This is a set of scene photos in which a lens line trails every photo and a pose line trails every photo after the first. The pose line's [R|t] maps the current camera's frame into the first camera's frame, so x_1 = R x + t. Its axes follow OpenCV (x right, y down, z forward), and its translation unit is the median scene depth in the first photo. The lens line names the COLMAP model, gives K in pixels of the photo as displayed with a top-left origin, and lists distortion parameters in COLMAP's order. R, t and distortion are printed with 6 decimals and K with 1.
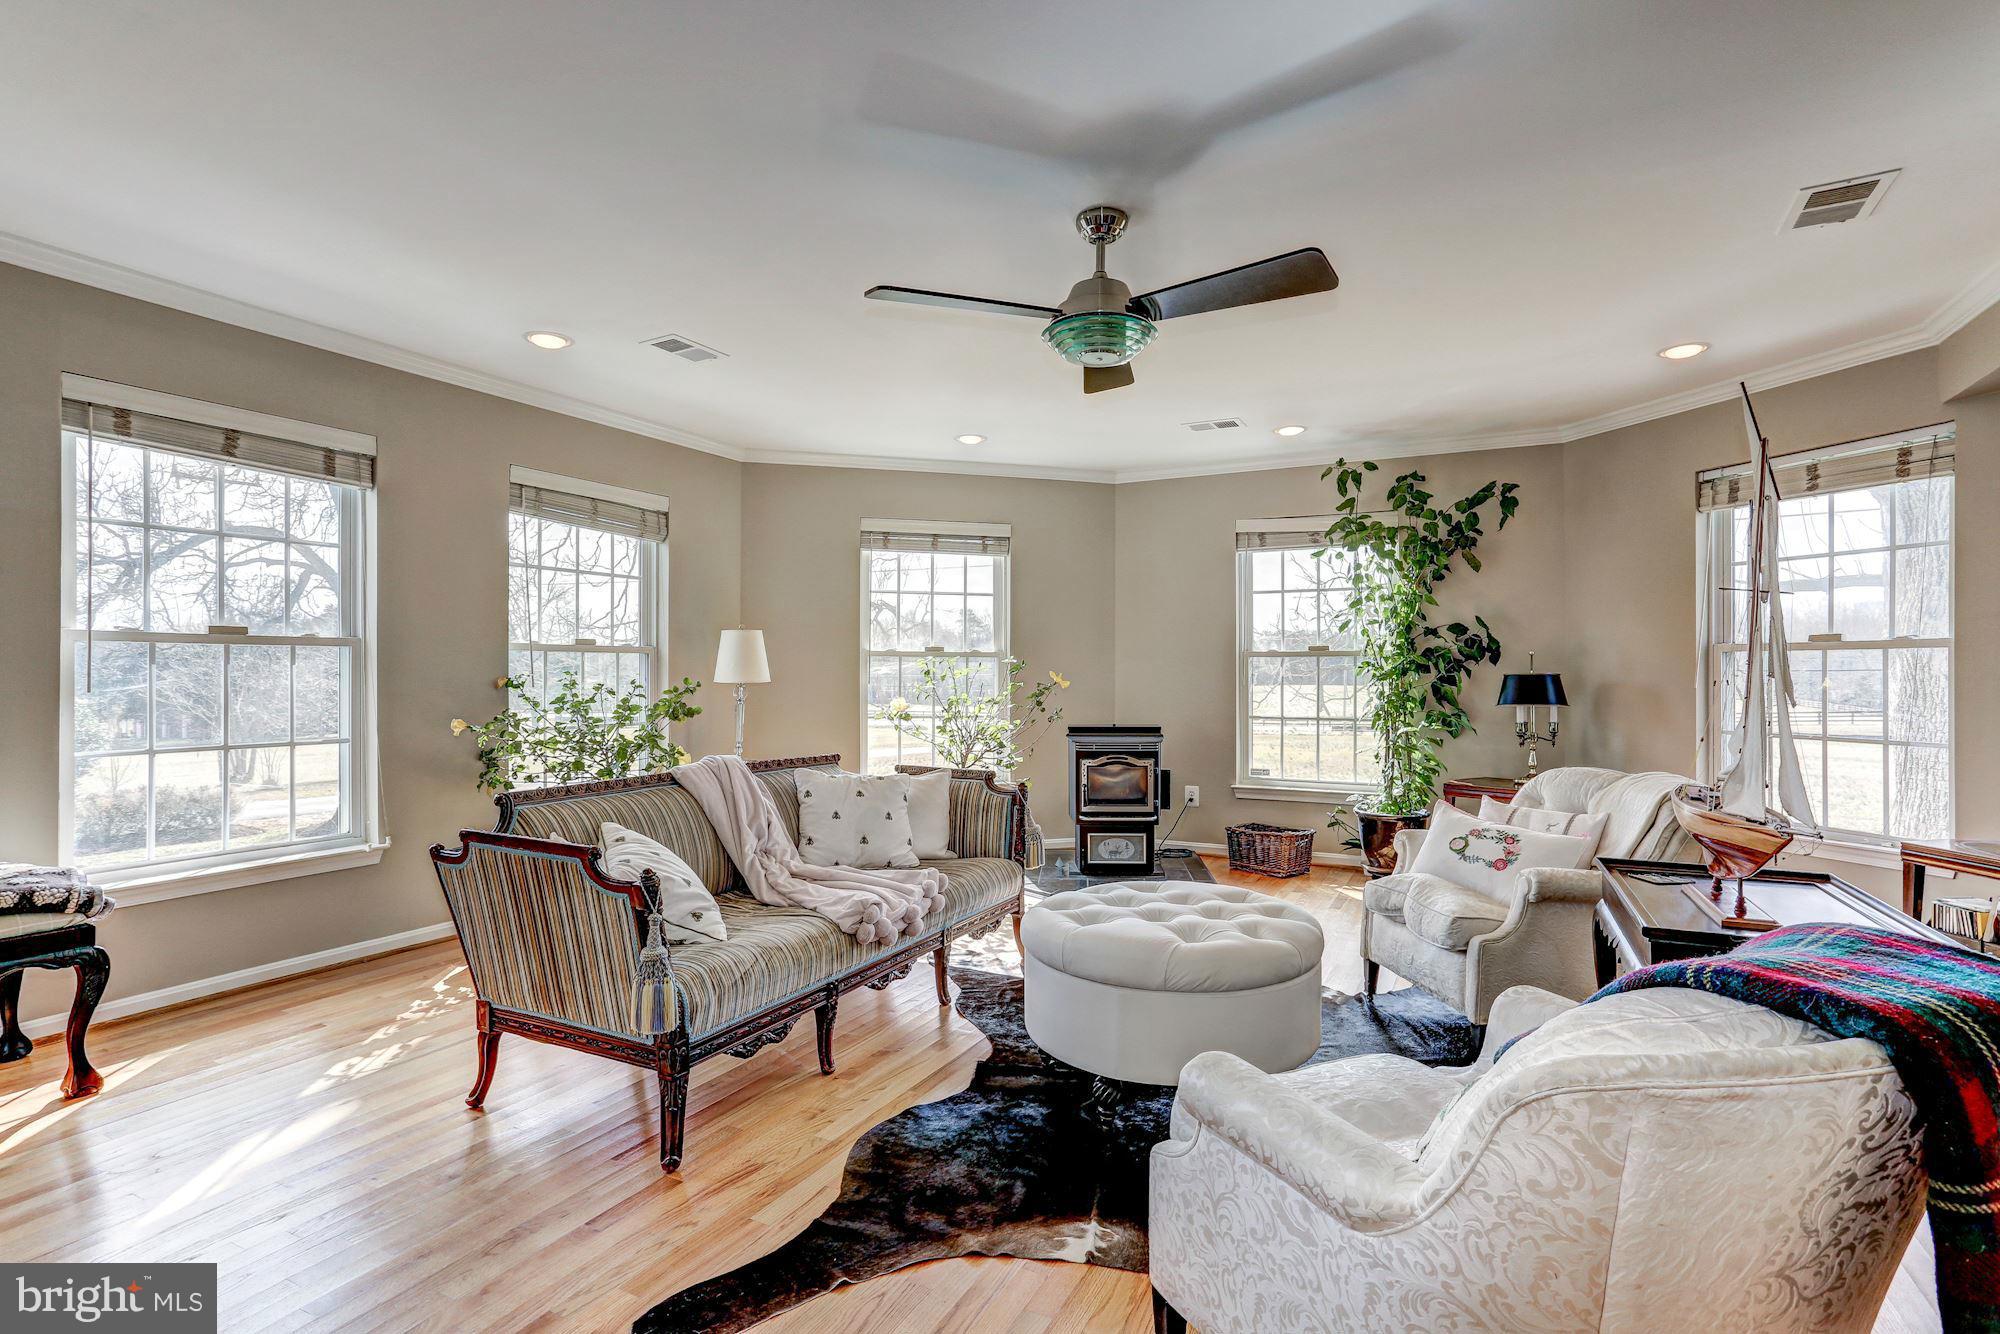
lens RADIAL K [[958.7, 0, 999.5], [0, 958.7, 673.2], [0, 0, 1]] dist [-0.001425, -0.000010]
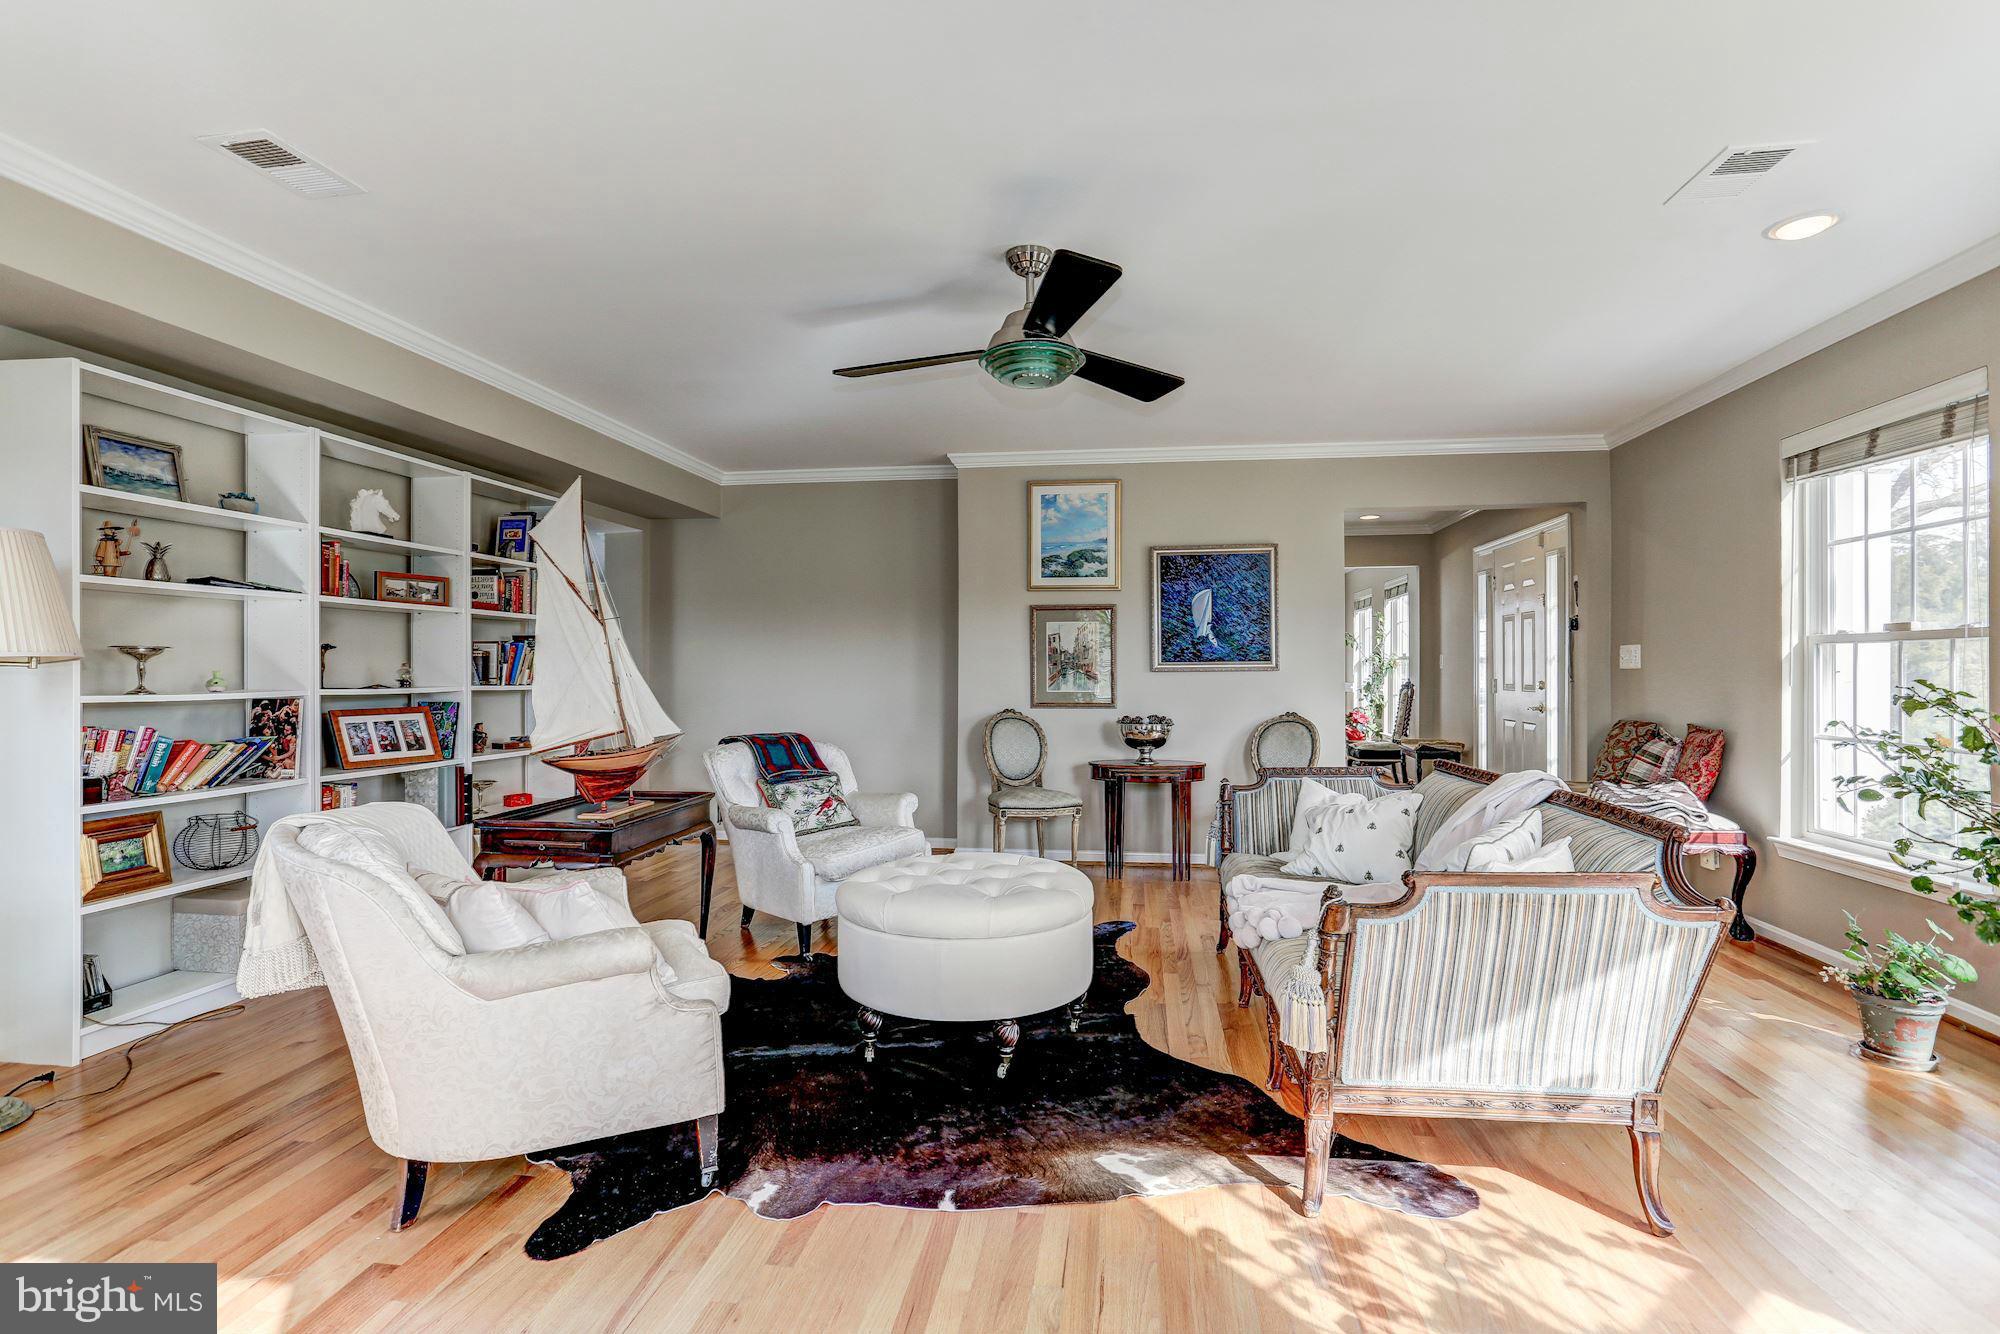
lens RADIAL K [[962.7, 0, 1001.5], [0, 962.7, 666.0], [0, 0, 1]] dist [0.000697, 0.000039]
pose [[-0.945305, 0.009922, -0.326038, 0.405362], [0.010847, 0.999941, -0.001017, -0.013358], [0.326009, -0.004498, -0.945356, 1.661543]]
